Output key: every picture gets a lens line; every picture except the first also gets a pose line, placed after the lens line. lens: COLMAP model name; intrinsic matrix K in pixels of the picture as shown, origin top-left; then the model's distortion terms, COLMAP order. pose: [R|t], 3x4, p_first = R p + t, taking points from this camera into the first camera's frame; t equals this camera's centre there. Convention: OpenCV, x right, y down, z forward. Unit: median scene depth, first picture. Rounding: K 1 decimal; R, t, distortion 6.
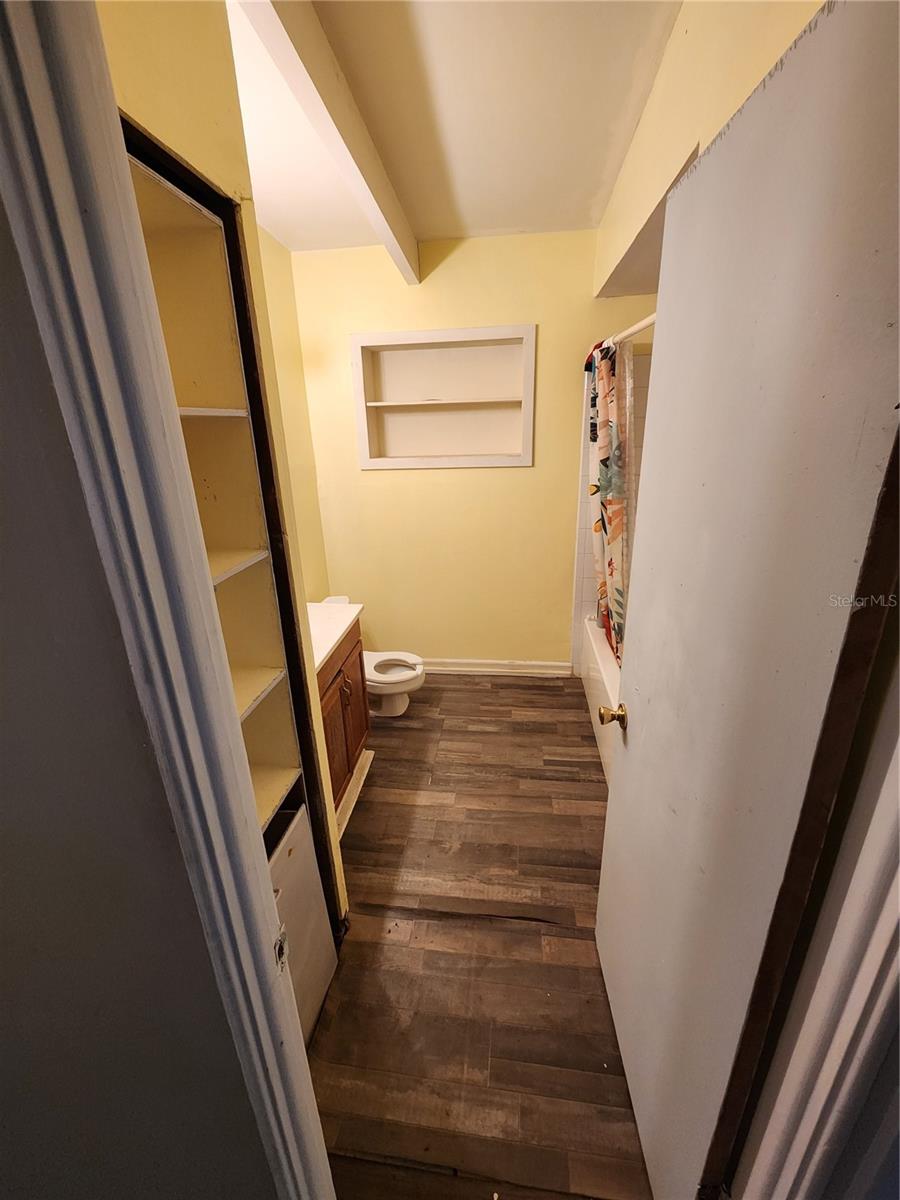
lens RADIAL K [[489.1, 0, 450.0], [0, 489.1, 600.0], [0, 0, 1]] dist [0.009456, 0.000246]
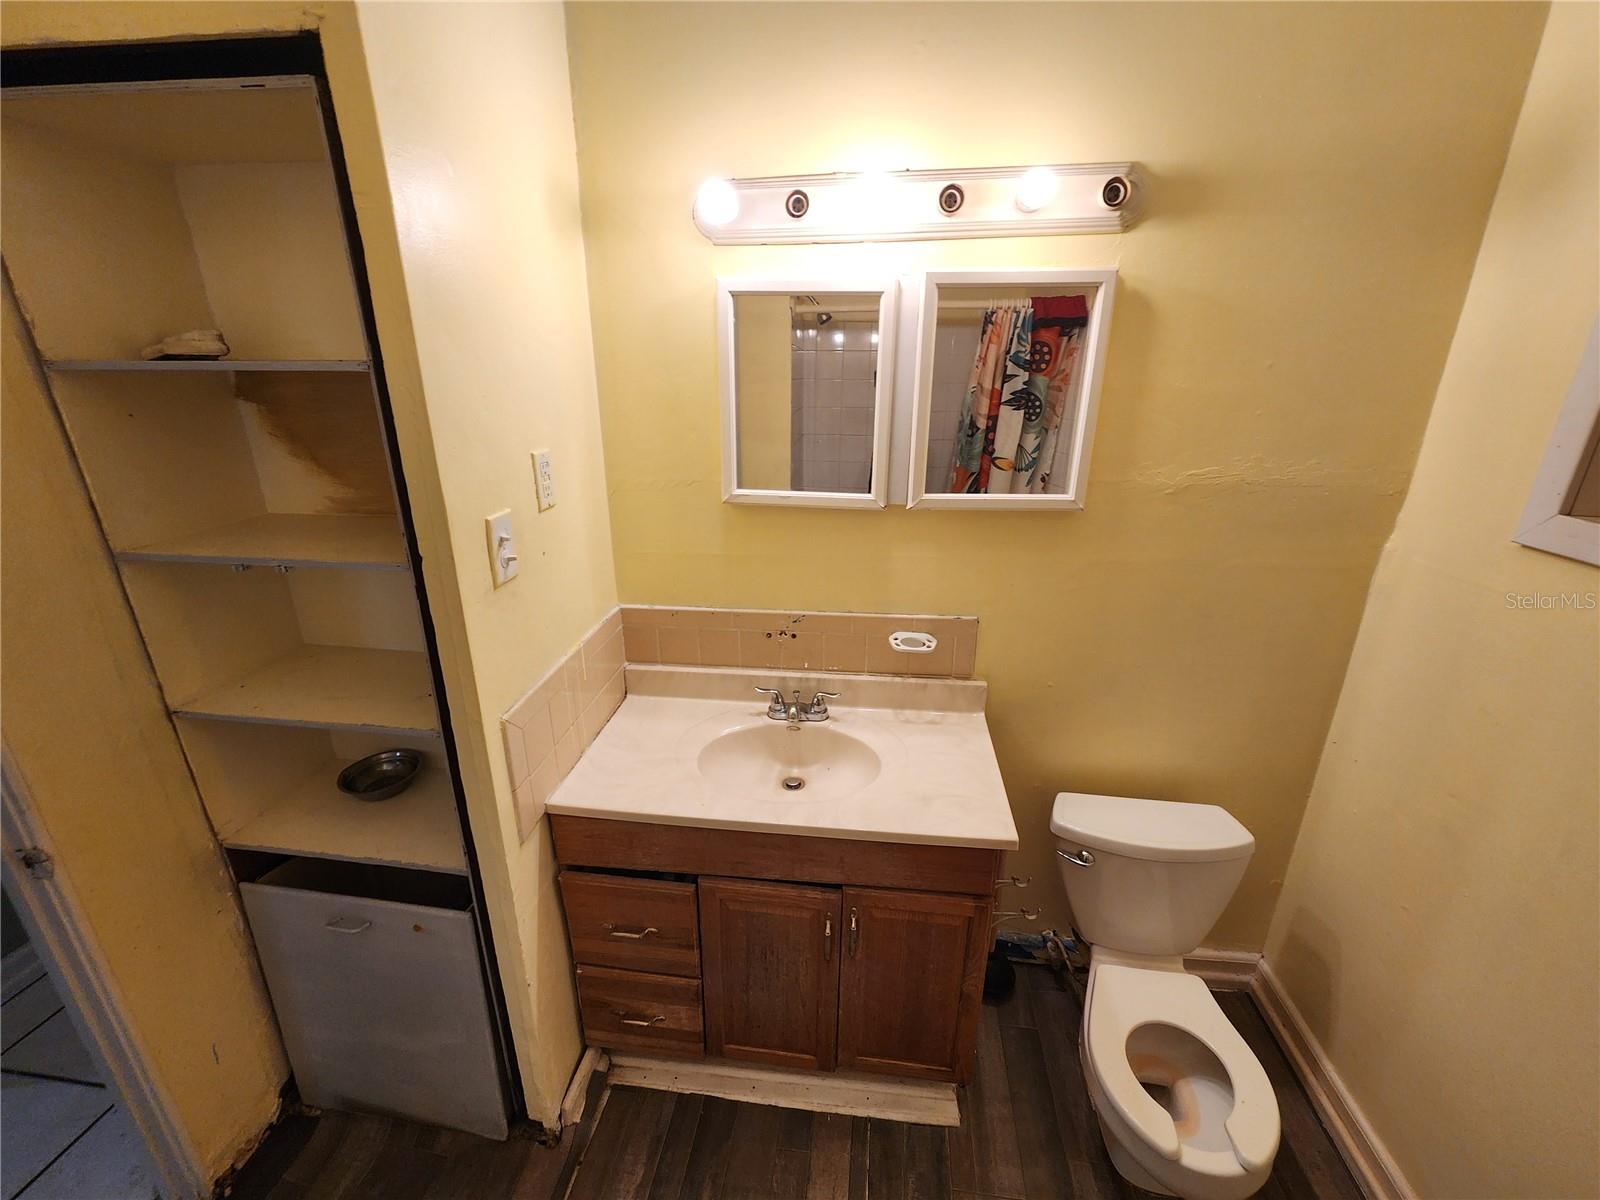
lens RADIAL K [[652.1, 0, 800.0], [0, 652.1, 600.0], [0, 0, 1]] dist [0.009456, 0.000246]
pose [[-0.012731, 0.356175, -0.934332, 0.238179], [-0.343868, 0.875857, 0.338569, -0.260133], [0.938932, 0.325598, 0.111327, 0.673608]]
